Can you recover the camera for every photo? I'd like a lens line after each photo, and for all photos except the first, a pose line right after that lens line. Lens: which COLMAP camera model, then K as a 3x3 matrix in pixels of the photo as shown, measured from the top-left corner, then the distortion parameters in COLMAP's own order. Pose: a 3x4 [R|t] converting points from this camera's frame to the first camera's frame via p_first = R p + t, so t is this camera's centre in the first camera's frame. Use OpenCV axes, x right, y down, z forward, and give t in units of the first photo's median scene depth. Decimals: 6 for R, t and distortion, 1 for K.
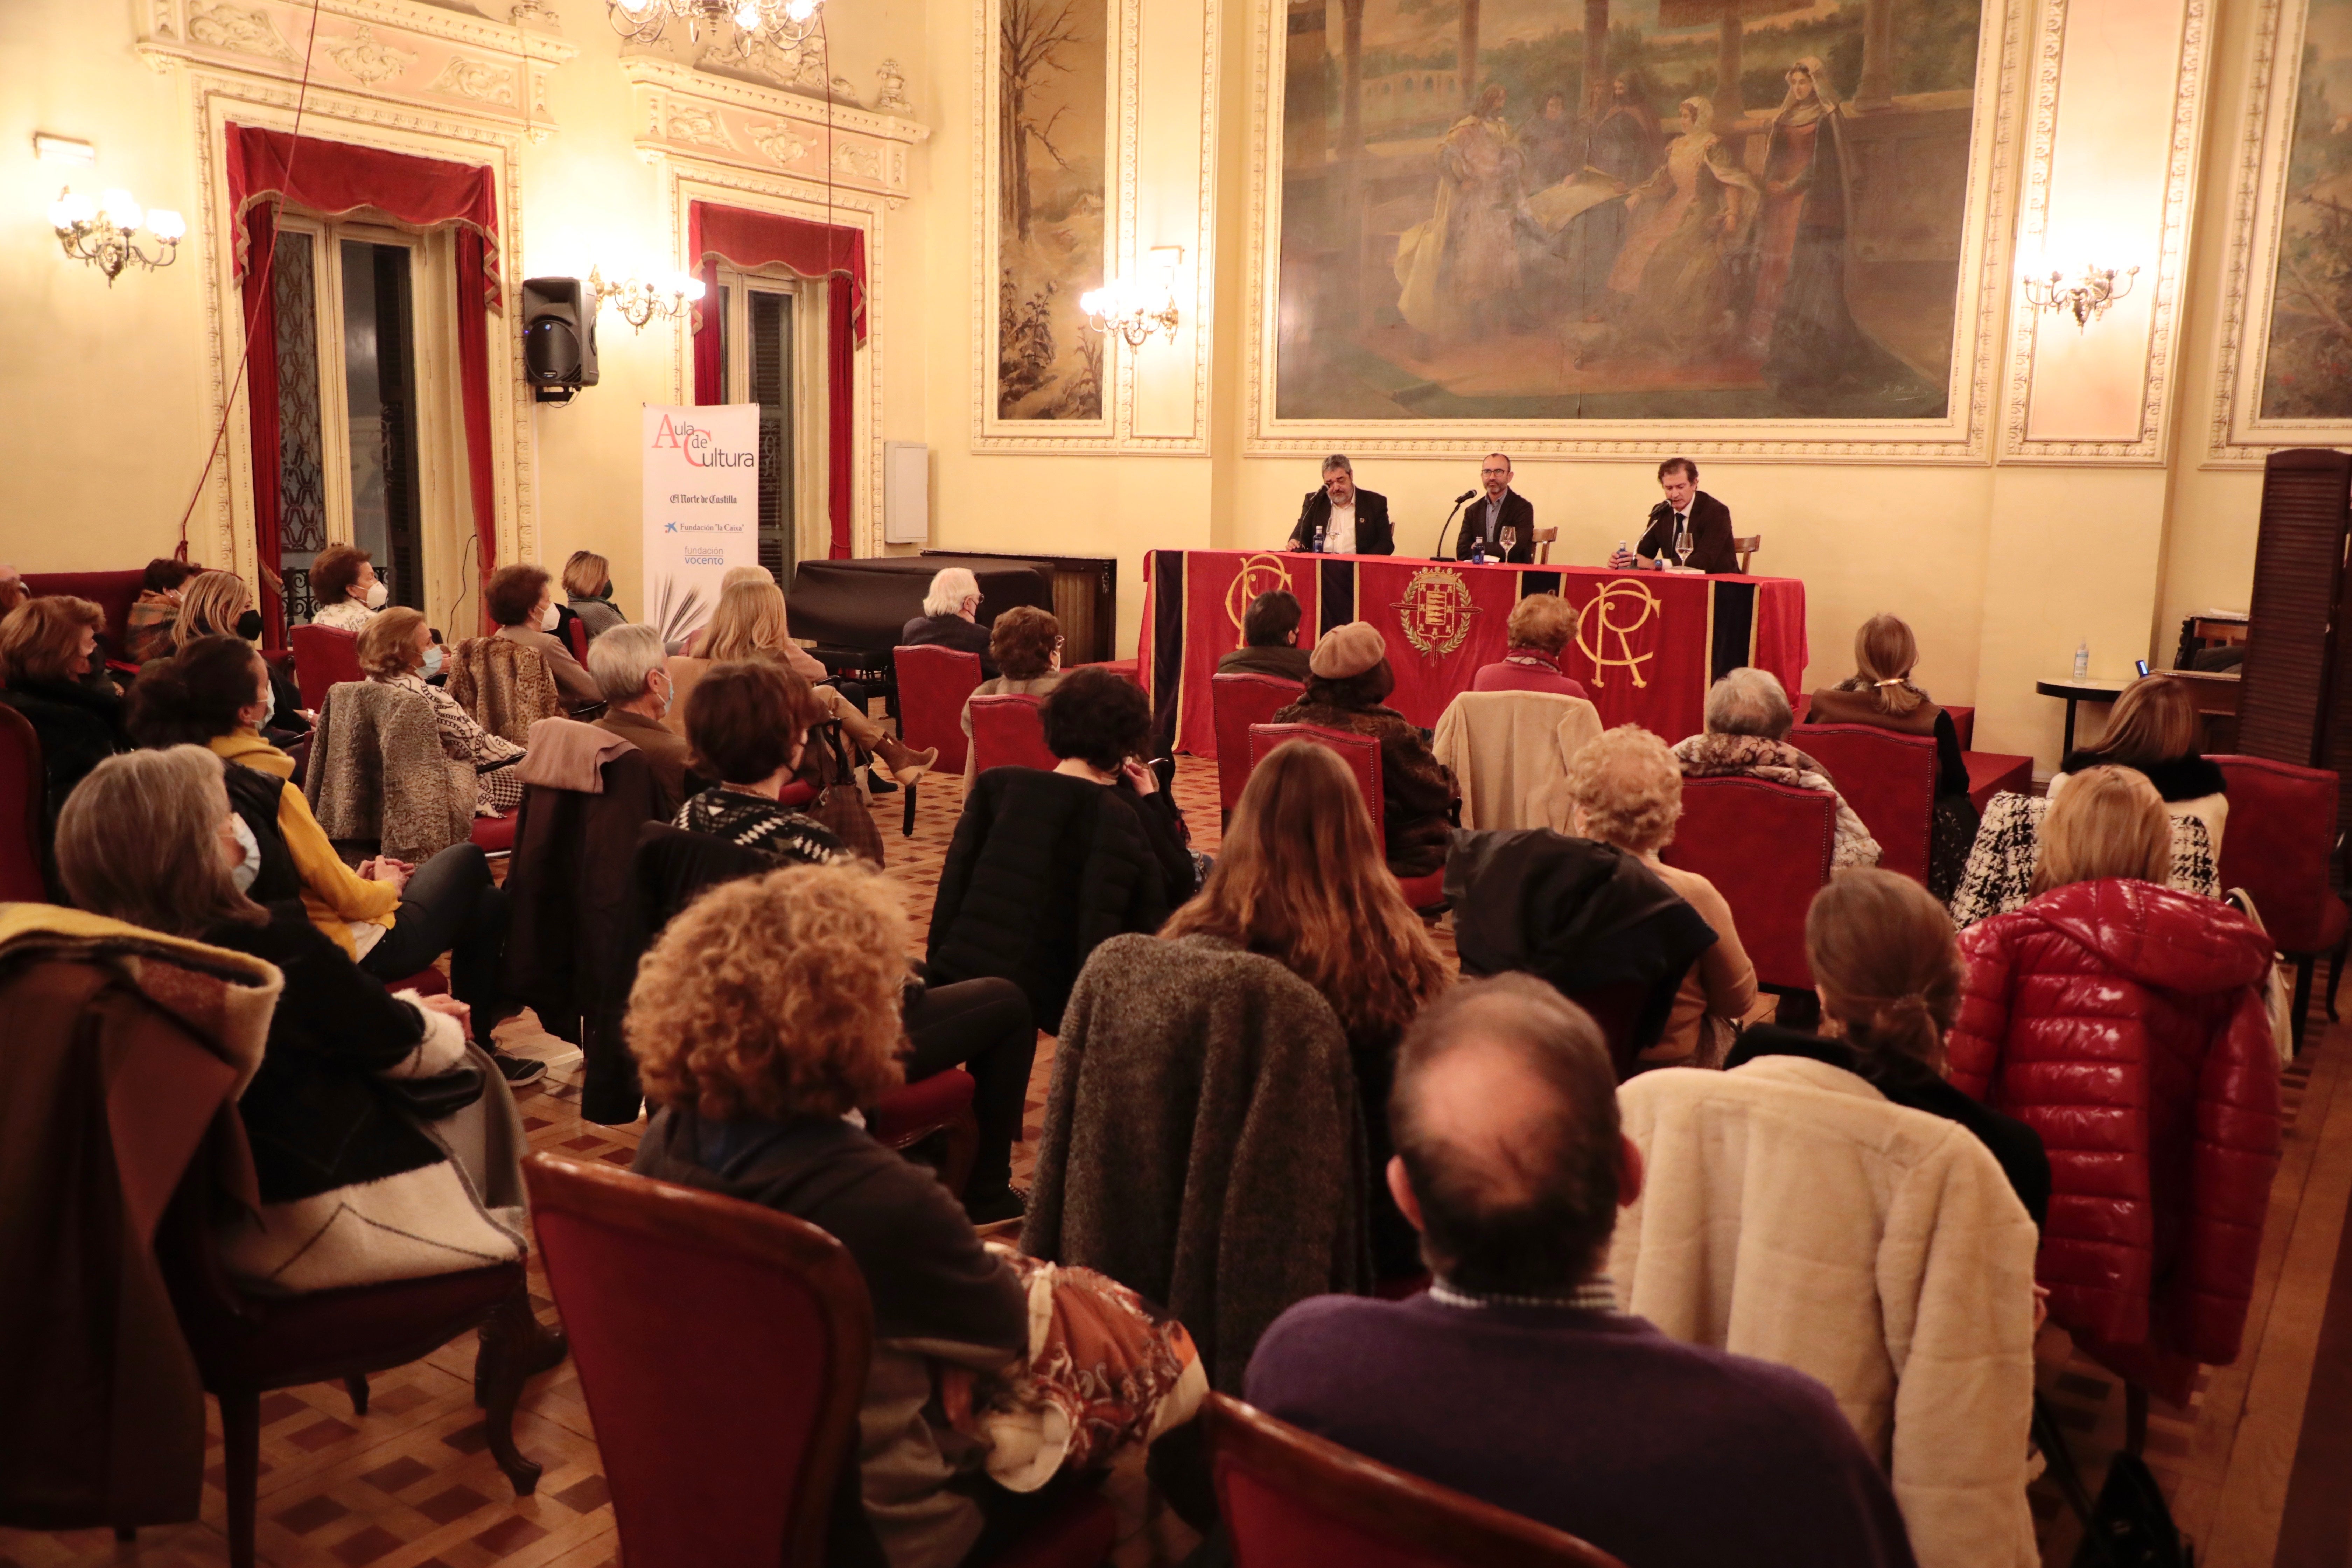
lens RADIAL K [[1877.8, 0, 1192.8], [0, 1877.8, 782.1], [0, 0, 1]] dist [-0.029140, 0.045785]
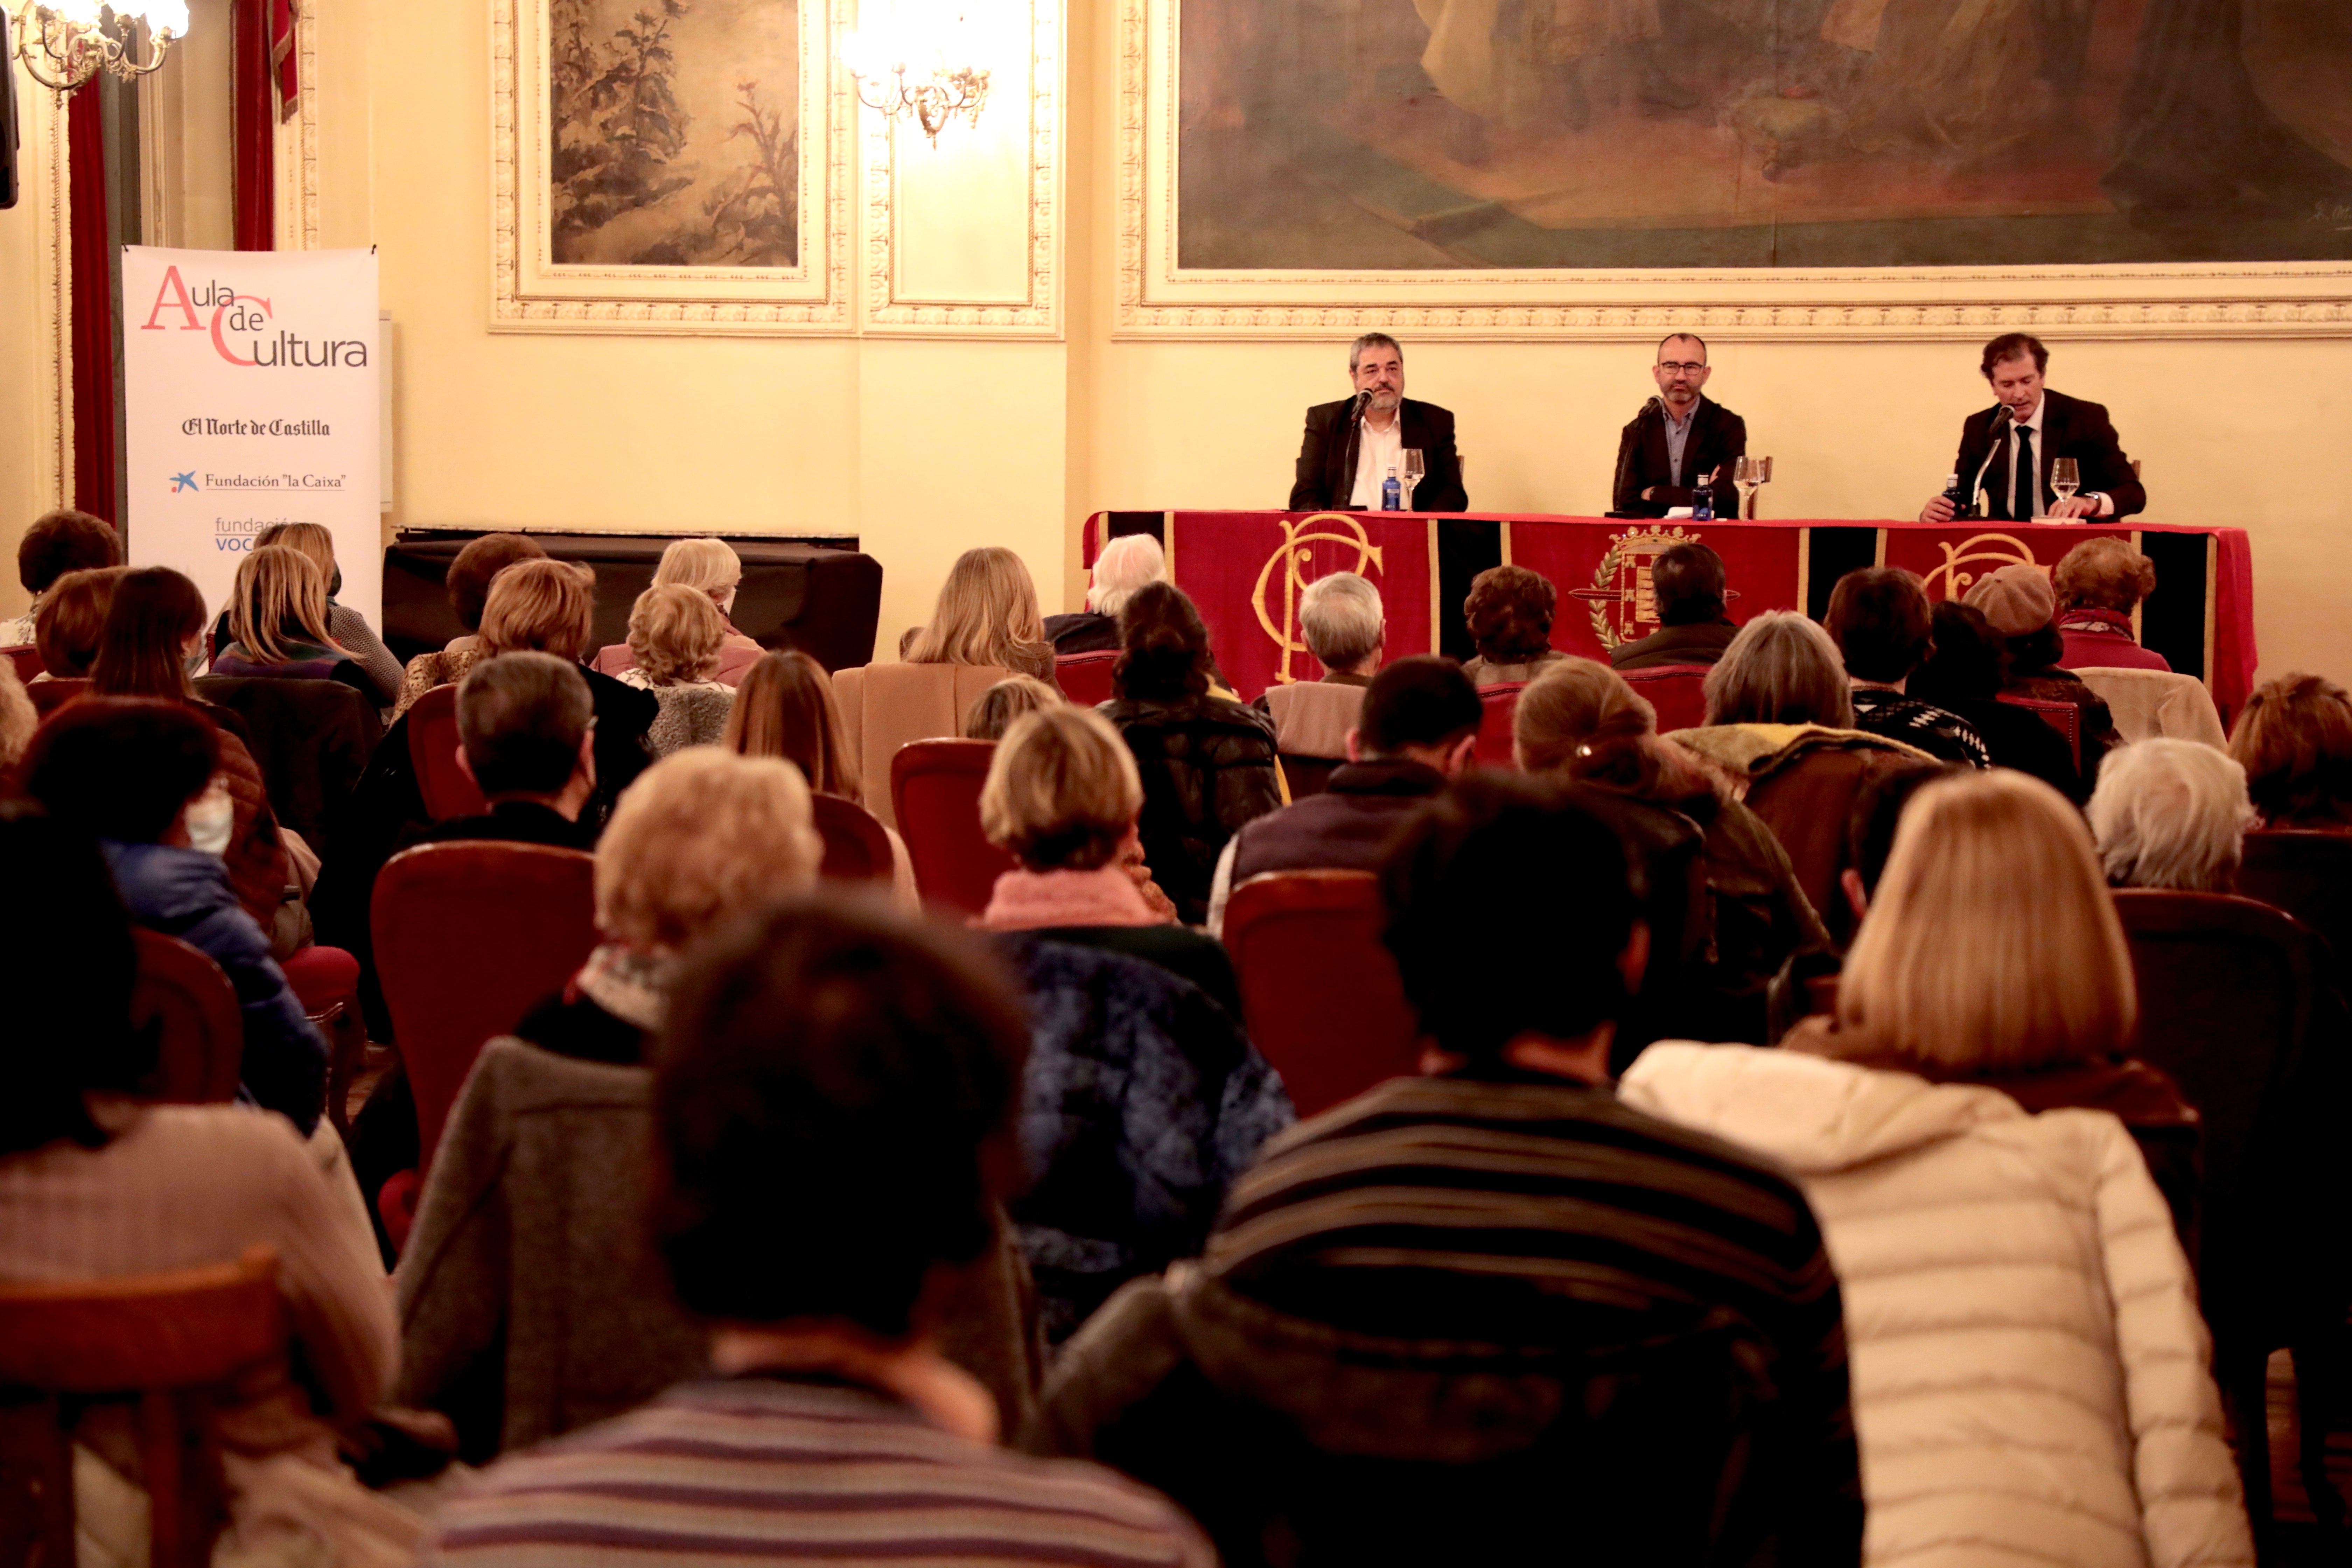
lens RADIAL K [[5894.3, 0, 1176.0], [0, 5894.3, 784.0], [0, 0, 1]] dist [0.561800, -0.049198]
pose [[0.956482, -0.031885, 0.290045, -0.524980], [0.056762, 0.995355, -0.077765, 0.097654], [-0.286218, 0.090844, 0.953848, -0.694114]]
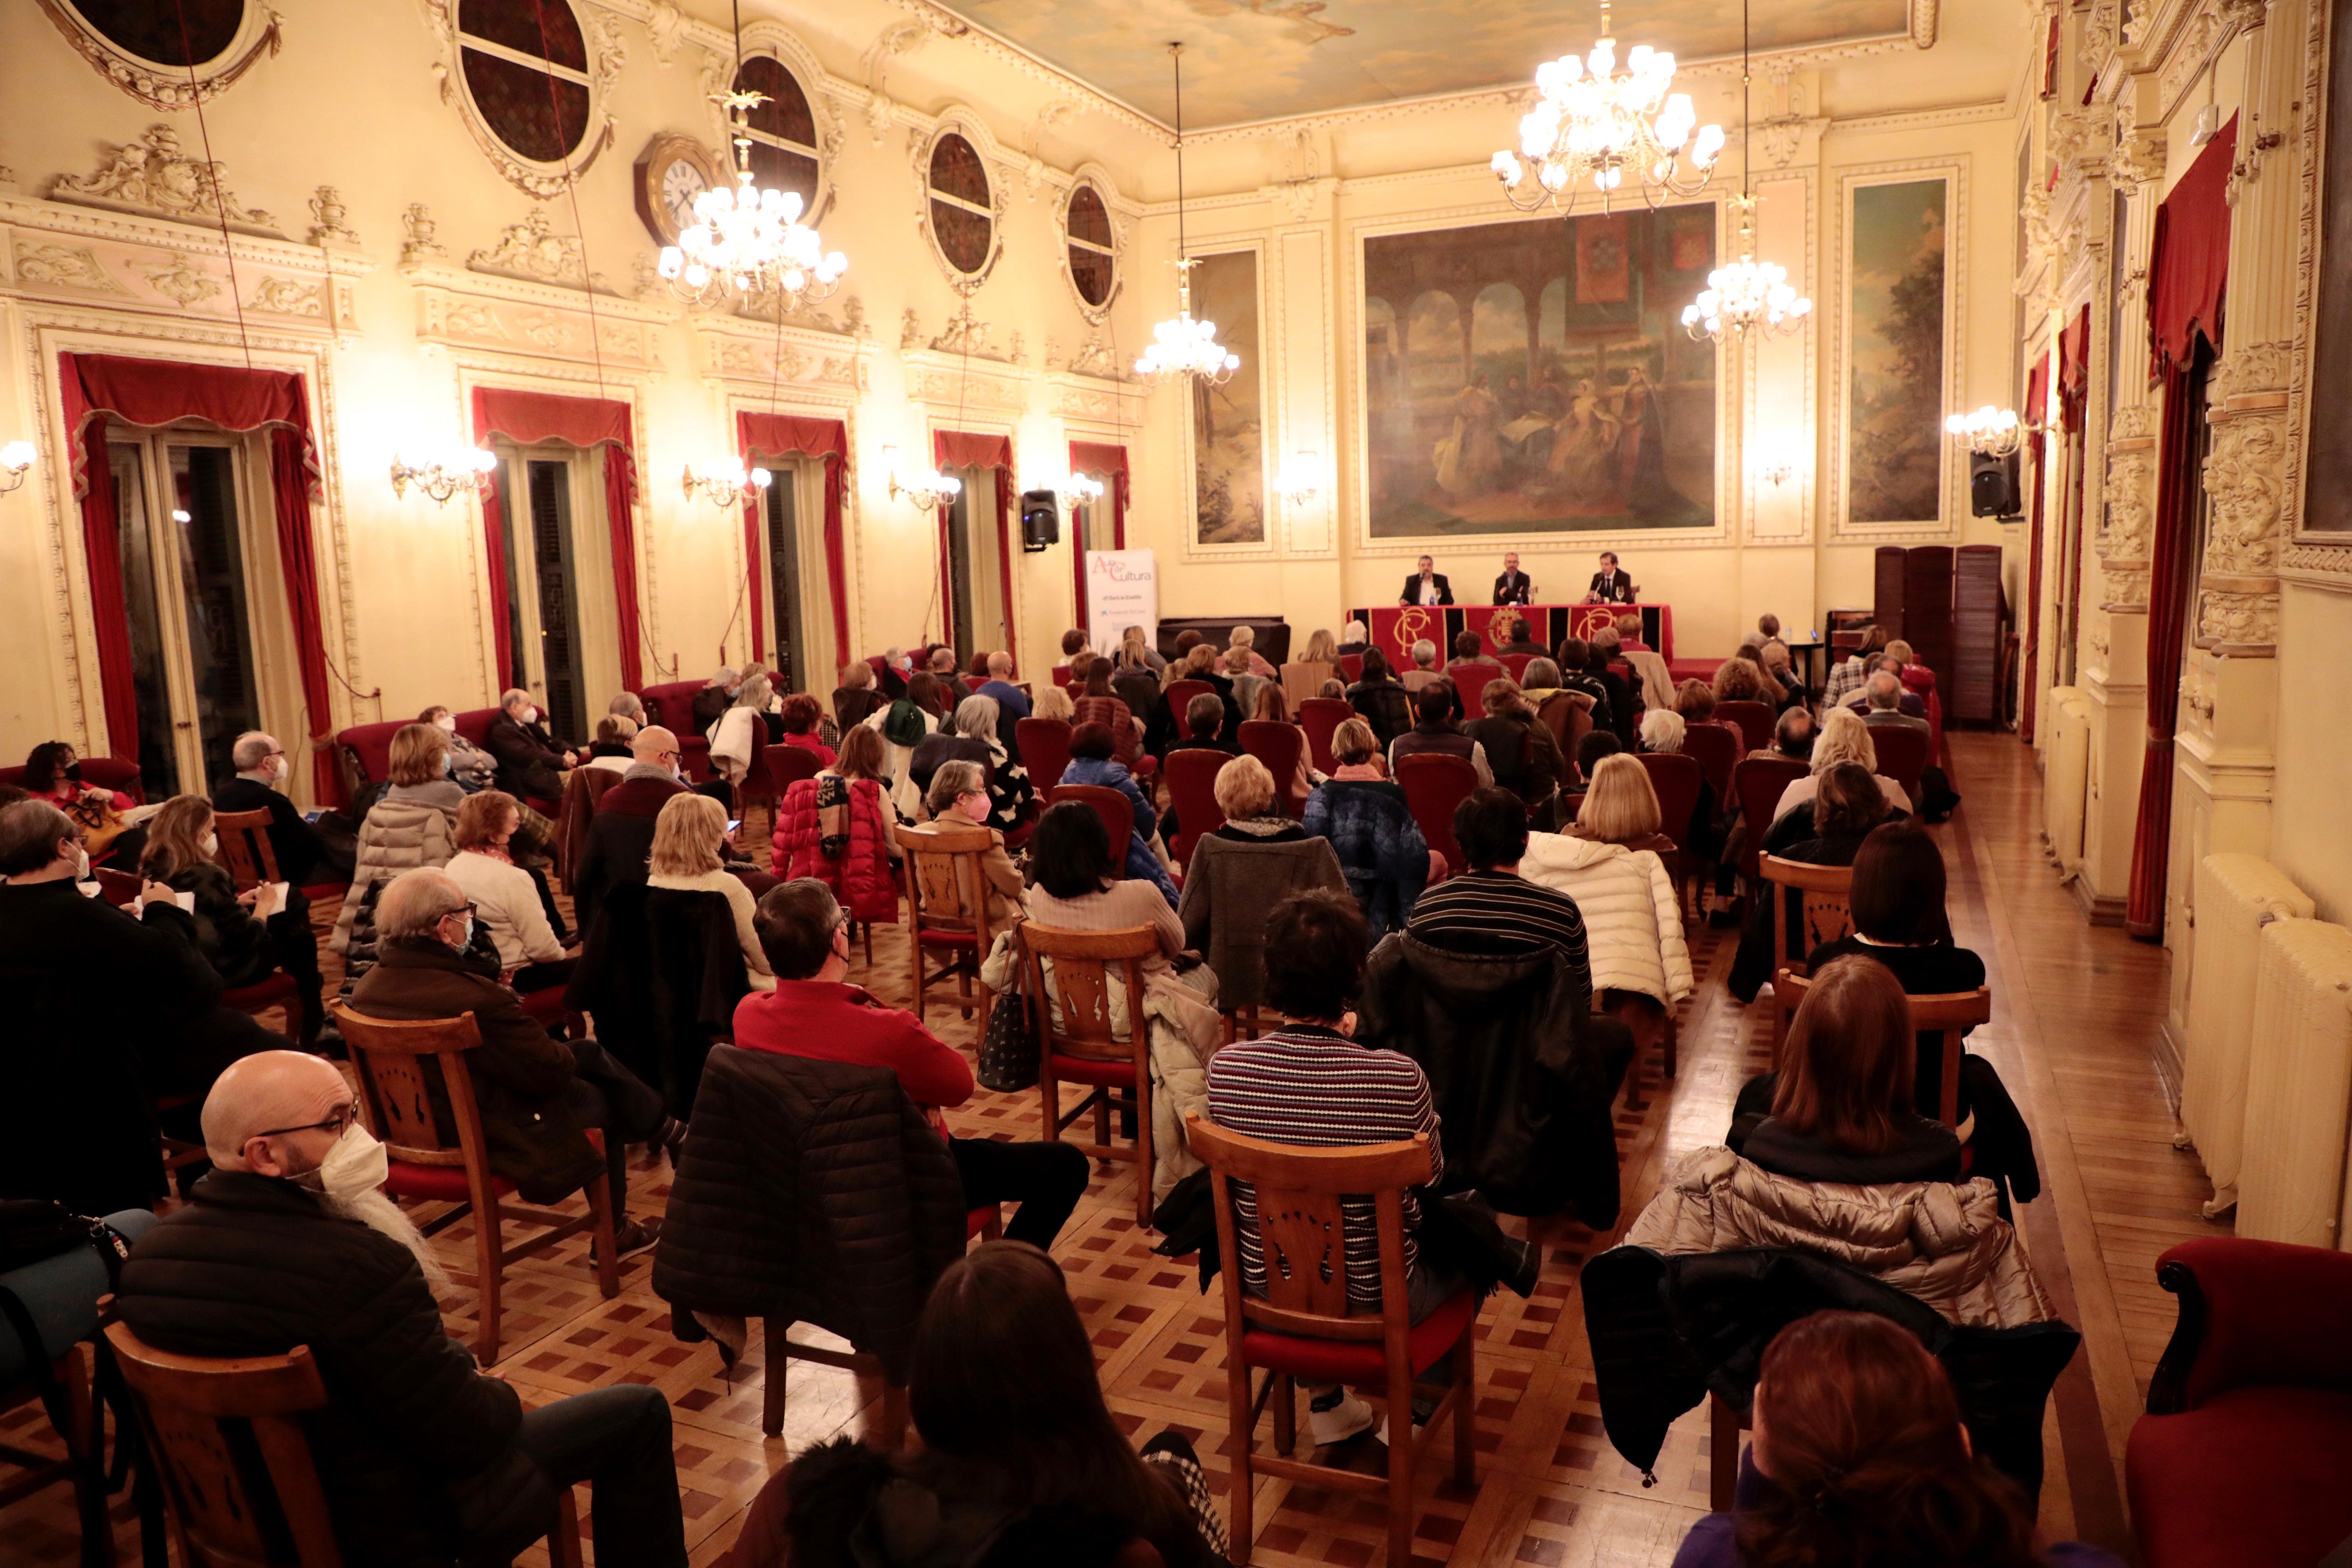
lens RADIAL K [[1613.0, 0, 1176.0], [0, 1613.0, 784.0], [0, 0, 1]] dist [-0.081201, 0.040985]
pose [[0.982040, -0.082241, 0.169807, -0.527478], [0.084318, 0.996426, -0.005047, 0.057760], [-0.168786, 0.019274, 0.985464, -0.687058]]
